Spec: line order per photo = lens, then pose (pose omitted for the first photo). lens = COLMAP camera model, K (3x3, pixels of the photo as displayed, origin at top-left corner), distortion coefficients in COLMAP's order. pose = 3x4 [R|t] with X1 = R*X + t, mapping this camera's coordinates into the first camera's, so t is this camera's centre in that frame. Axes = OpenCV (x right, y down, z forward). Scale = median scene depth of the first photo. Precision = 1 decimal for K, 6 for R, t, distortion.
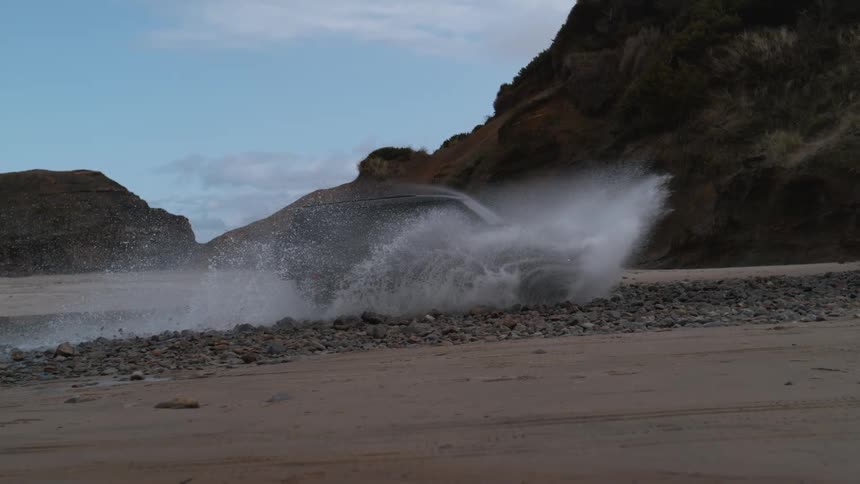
lens RADIAL K [[1151.3, 0, 430.7], [0, 1151.3, 242.5], [0, 0, 1]] dist [-0.048567, 0.000000]
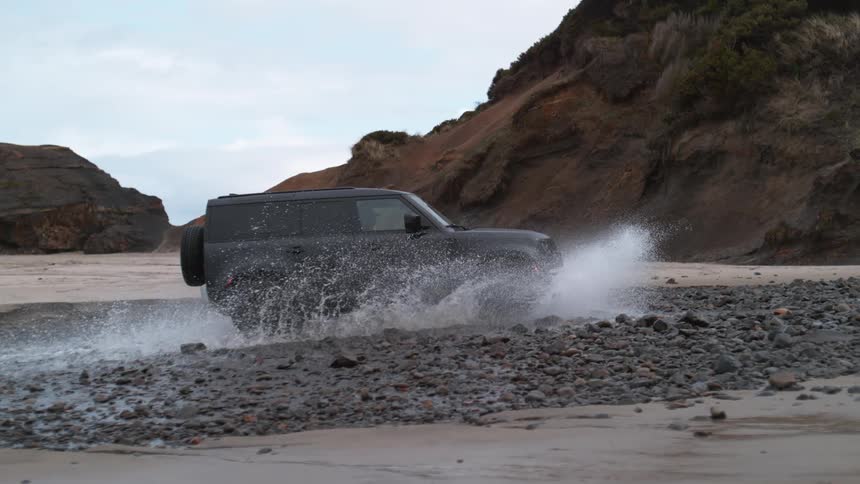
lens RADIAL K [[1151.3, 0, 428.4], [0, 1151.3, 237.5], [0, 0, 1]] dist [-0.048567, 0.000000]
pose [[0.997645, 0.025805, 0.063543, -0.071185], [-0.026058, 0.999655, 0.003152, 0.002734], [-0.063440, -0.004801, 0.997974, 0.051082]]
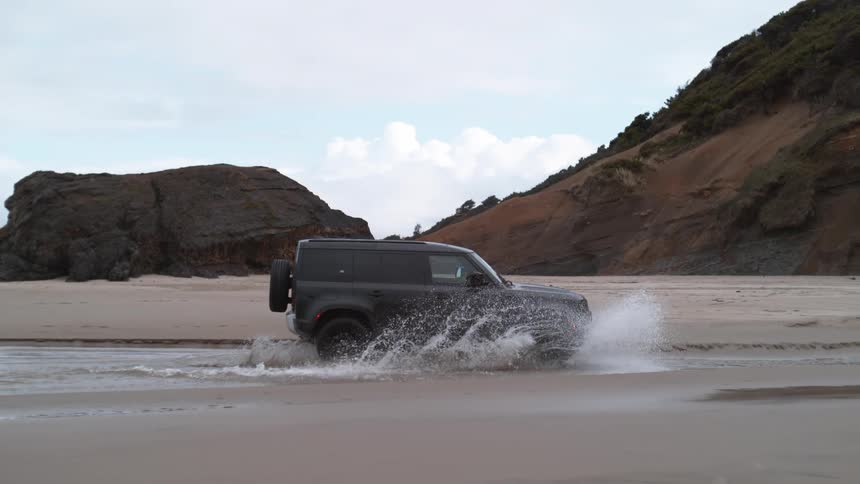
lens RADIAL K [[1151.3, 0, 431.3], [0, 1151.3, 238.7], [0, 0, 1]] dist [-0.048567, 0.000000]
pose [[0.984628, 0.036905, 0.170720, -0.461359], [-0.033561, 0.999185, -0.022431, 0.019857], [-0.171409, 0.016357, 0.985064, 0.036067]]
